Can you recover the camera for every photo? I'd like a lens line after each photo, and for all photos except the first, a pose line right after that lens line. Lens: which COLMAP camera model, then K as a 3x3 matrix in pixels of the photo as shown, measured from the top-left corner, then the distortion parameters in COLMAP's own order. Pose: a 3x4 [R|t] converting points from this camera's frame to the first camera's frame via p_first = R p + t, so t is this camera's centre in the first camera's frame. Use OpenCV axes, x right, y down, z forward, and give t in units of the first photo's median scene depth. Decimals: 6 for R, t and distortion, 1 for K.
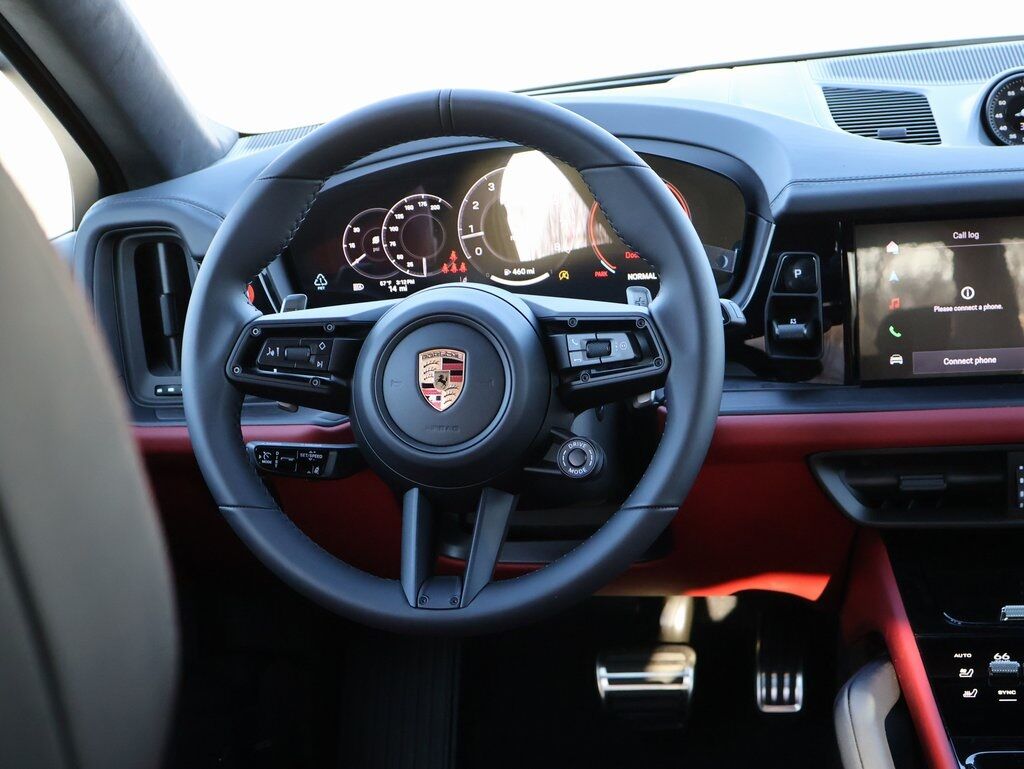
lens RADIAL K [[2003.3, 0, 517.3], [0, 2003.3, 376.1], [0, 0, 1]] dist [0.015099, 0.000000]
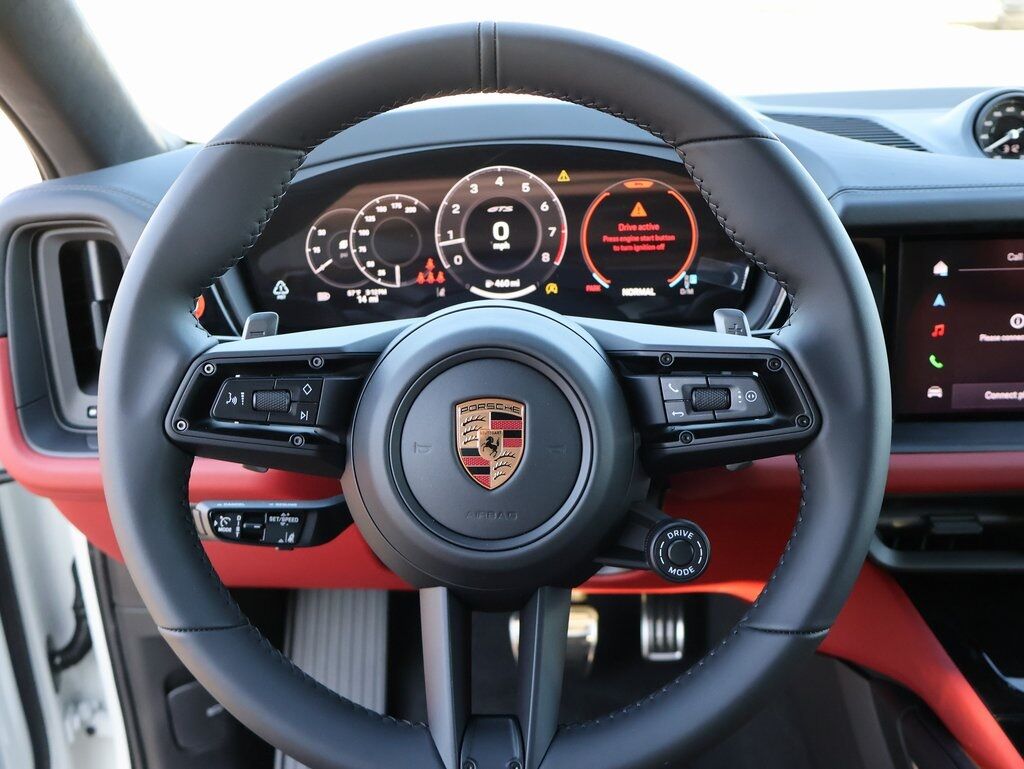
lens RADIAL K [[1030.3, 0, 504.9], [0, 1030.3, 410.4], [0, 0, 1]] dist [0.016052, 0.000000]
pose [[0.984436, -0.000564, 0.175741, -0.080900], [-0.014468, 0.996341, 0.084239, -0.033800], [-0.175146, -0.085471, 0.980826, 0.527495]]
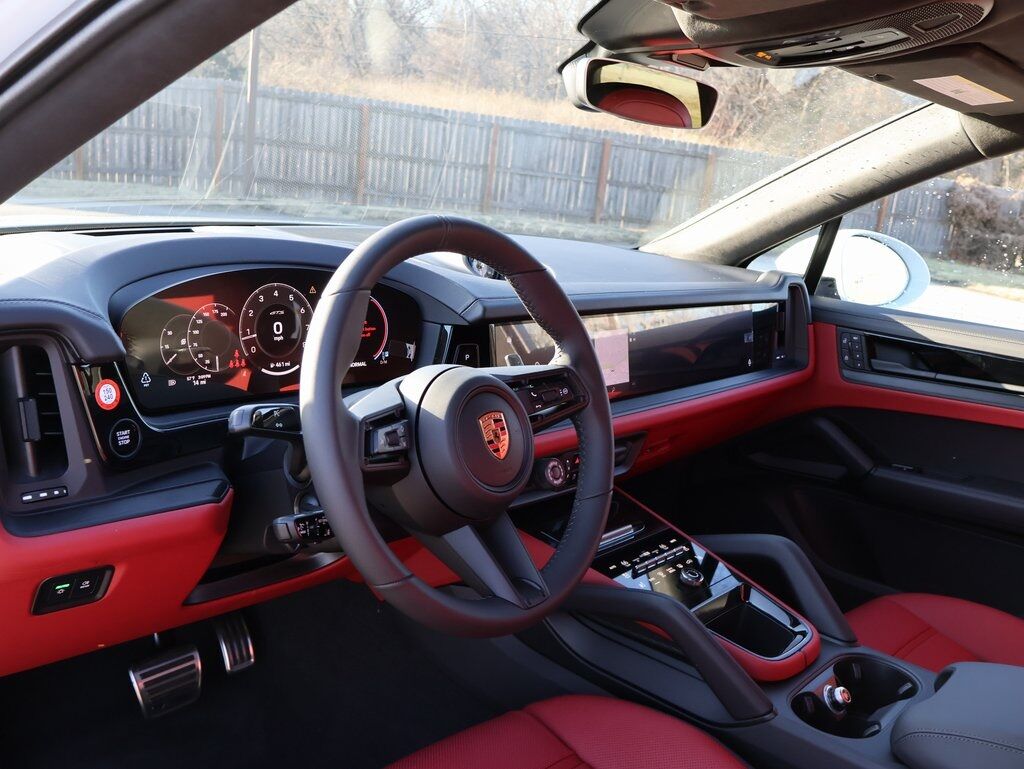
lens RADIAL K [[1030.3, 0, 519.3], [0, 1030.3, 382.1], [0, 0, 1]] dist [0.016052, 0.000000]
pose [[0.482530, -0.043225, 0.874812, -0.505499], [0.093521, 0.995614, -0.002390, -0.024777], [-0.870872, 0.082967, 0.484457, 0.541023]]
